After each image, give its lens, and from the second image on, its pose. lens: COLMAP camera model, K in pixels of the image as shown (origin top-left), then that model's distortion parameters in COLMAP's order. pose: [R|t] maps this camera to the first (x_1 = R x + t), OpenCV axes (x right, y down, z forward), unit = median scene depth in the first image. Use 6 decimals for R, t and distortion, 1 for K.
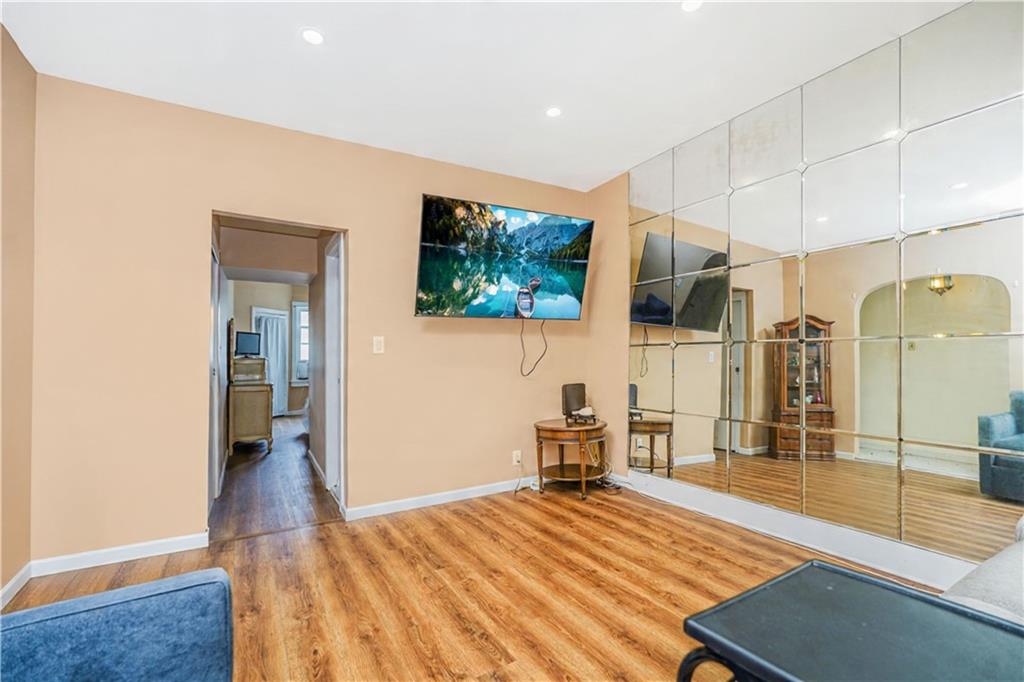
lens RADIAL K [[461.1, 0, 504.5], [0, 461.1, 350.5], [0, 0, 1]] dist [-0.005048, 0.000919]
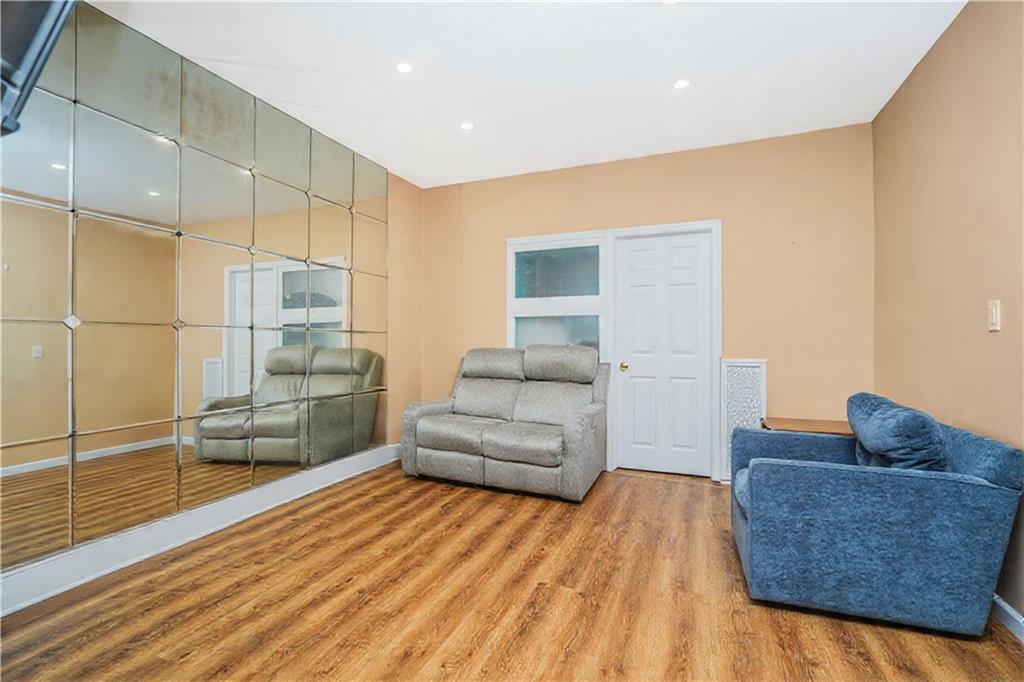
lens RADIAL K [[461.1, 0, 510.1], [0, 461.1, 341.6], [0, 0, 1]] dist [-0.005048, 0.000919]
pose [[-0.608005, 0.002643, 0.793929, -0.651569], [-0.009507, 0.999899, -0.010610, 0.015922], [-0.793876, -0.013999, -0.607918, 1.283083]]
